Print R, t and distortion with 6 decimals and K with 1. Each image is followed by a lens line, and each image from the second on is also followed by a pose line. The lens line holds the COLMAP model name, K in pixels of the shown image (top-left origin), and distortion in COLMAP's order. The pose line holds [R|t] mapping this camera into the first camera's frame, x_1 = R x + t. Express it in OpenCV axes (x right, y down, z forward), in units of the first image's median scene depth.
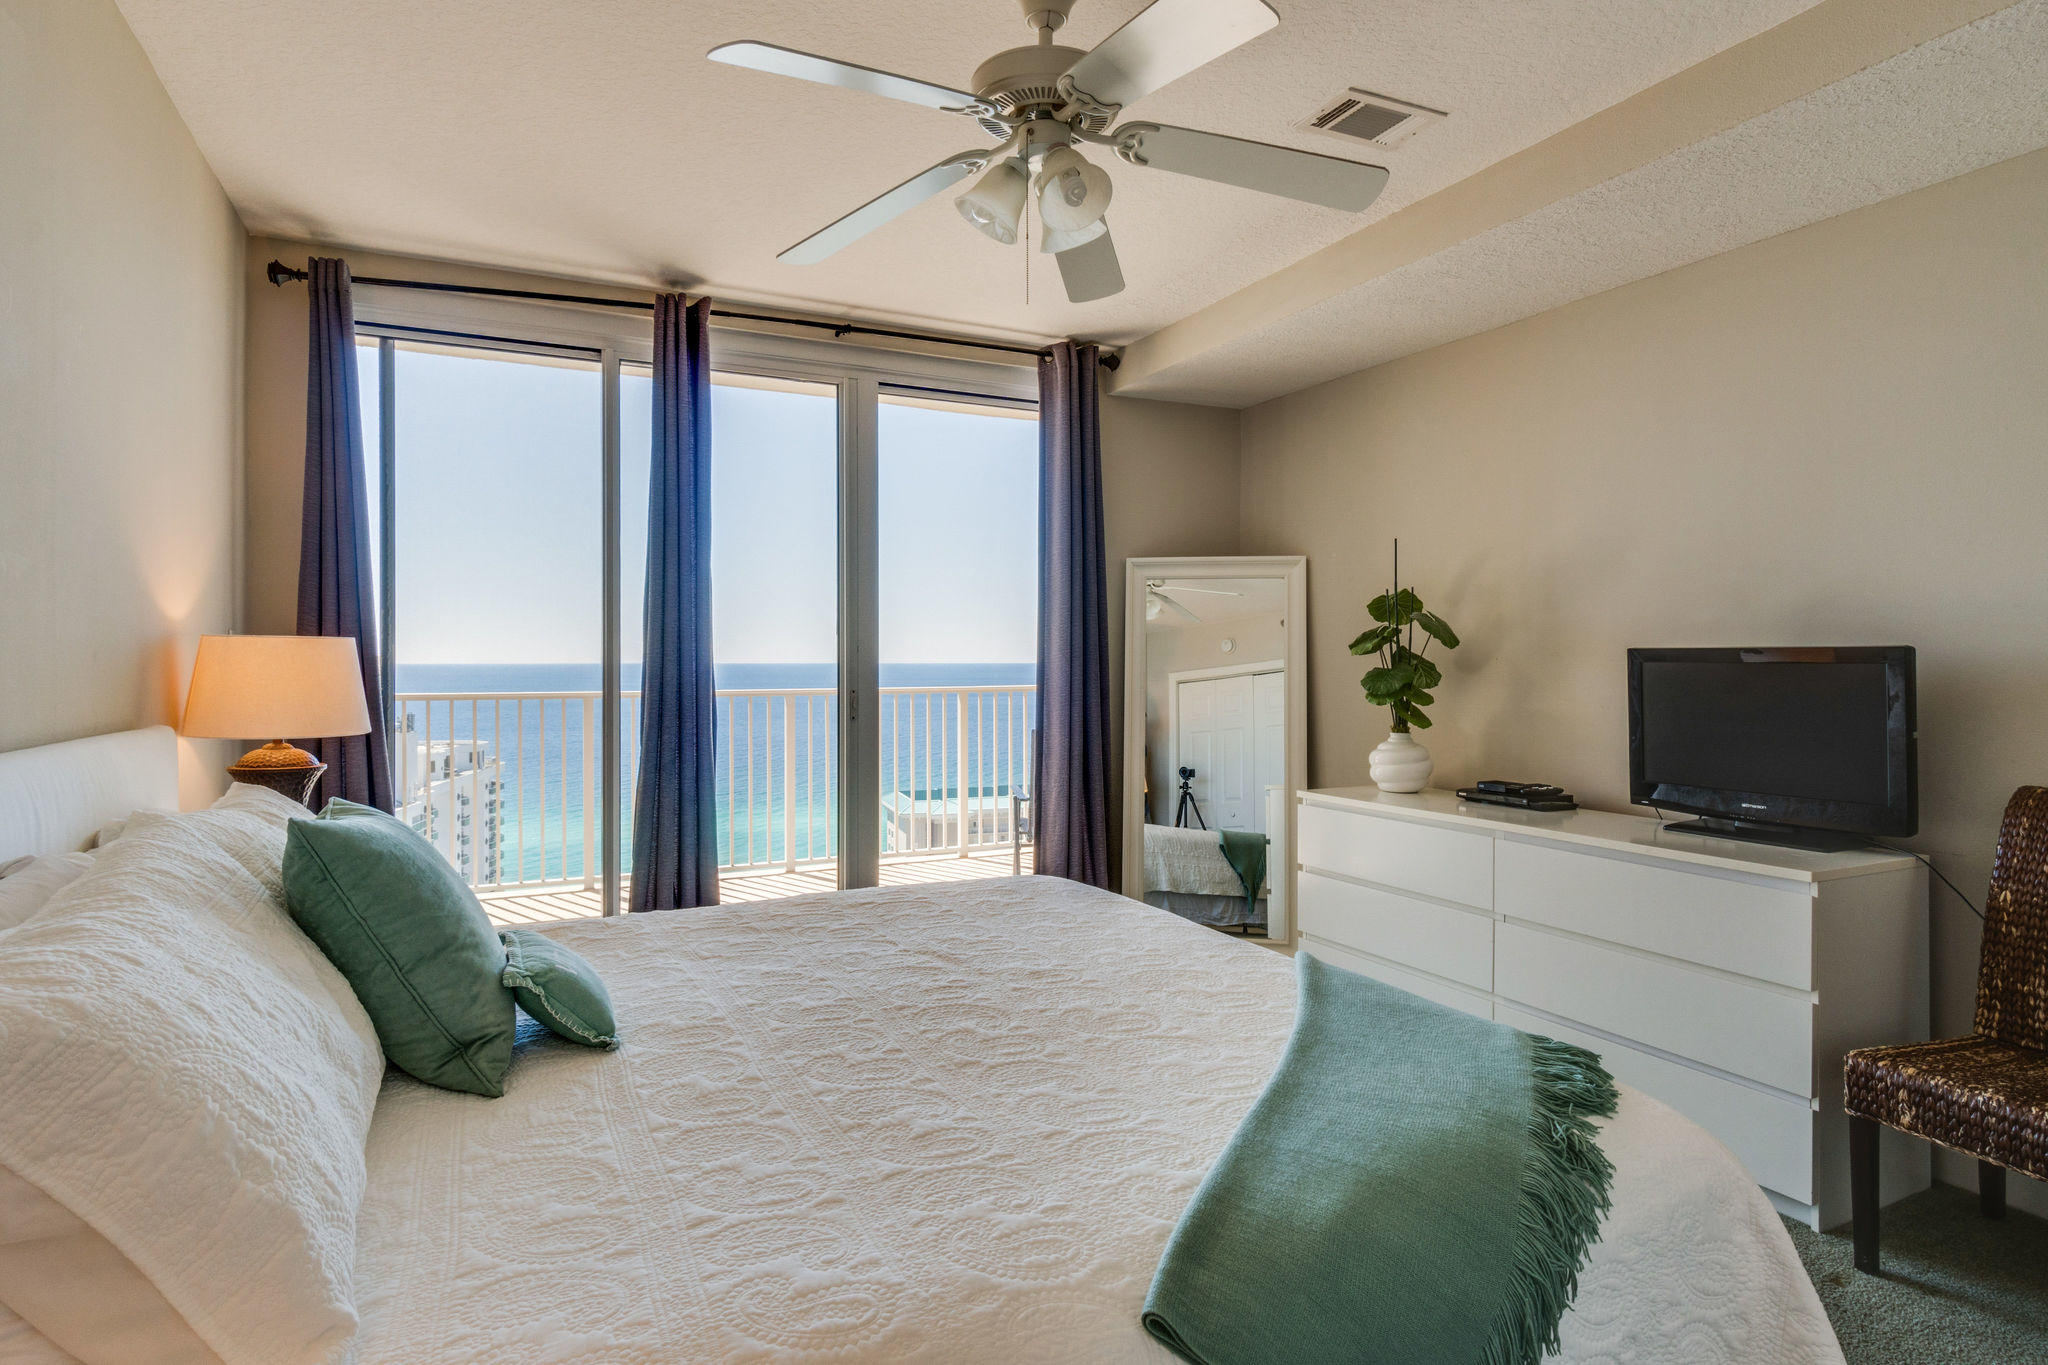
lens RADIAL K [[1086.7, 0, 1022.3], [0, 1086.7, 659.7], [0, 0, 1]] dist [0.001731, 0.000219]
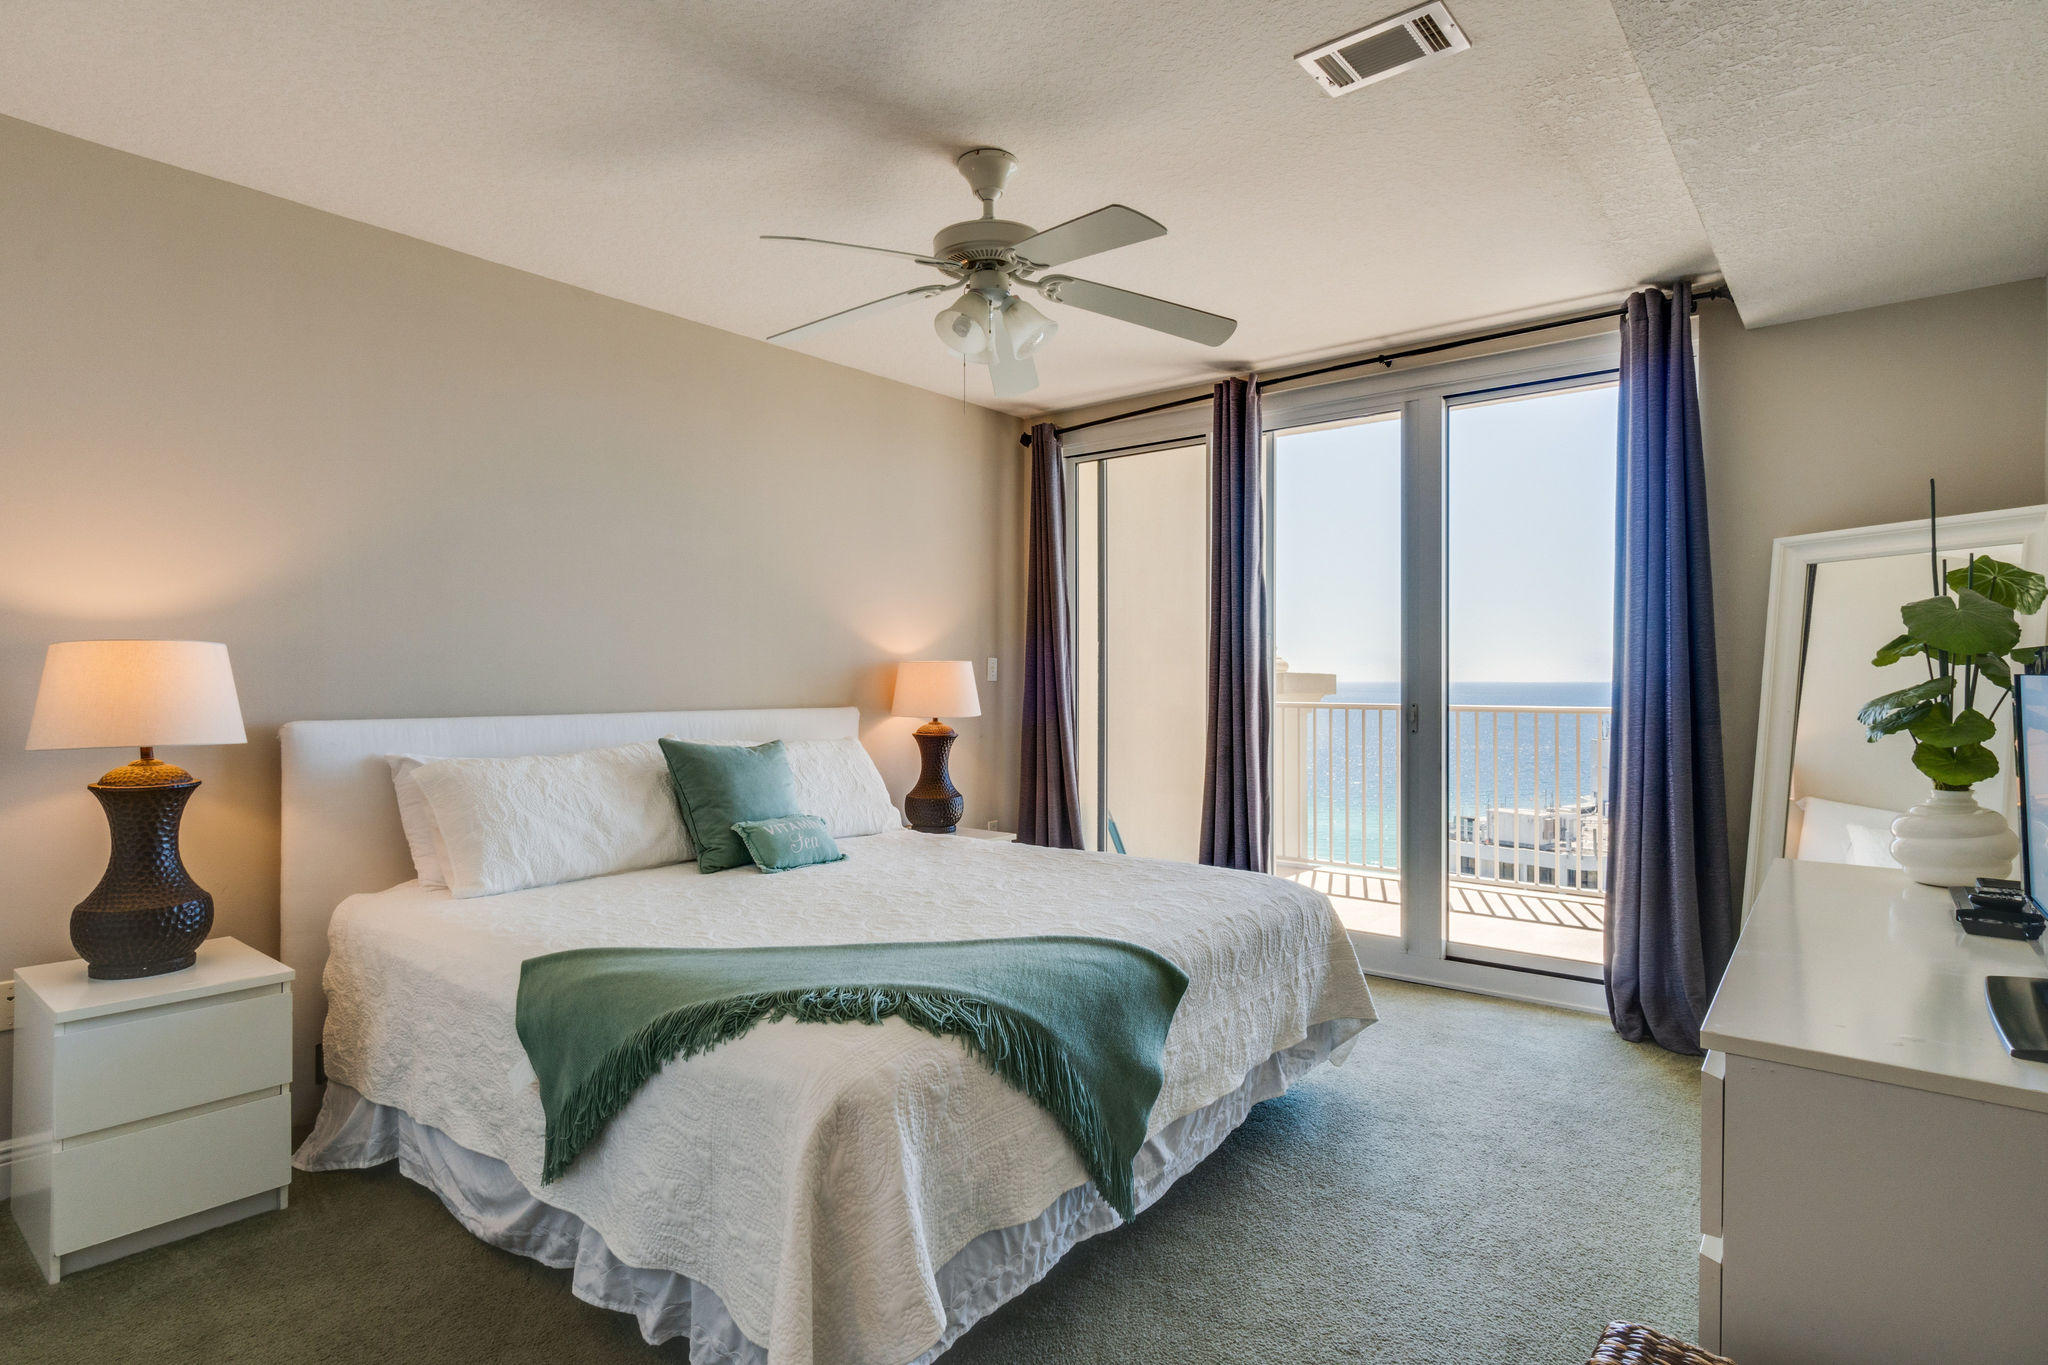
lens RADIAL K [[1073.6, 0, 1015.1], [0, 1073.6, 671.3], [0, 0, 1]] dist [0.000551, 0.000118]
pose [[0.423500, -0.004916, -0.905883, 0.651512], [0.000058, 0.999985, -0.005399, 0.003076], [0.905896, 0.002235, 0.423494, 0.248660]]
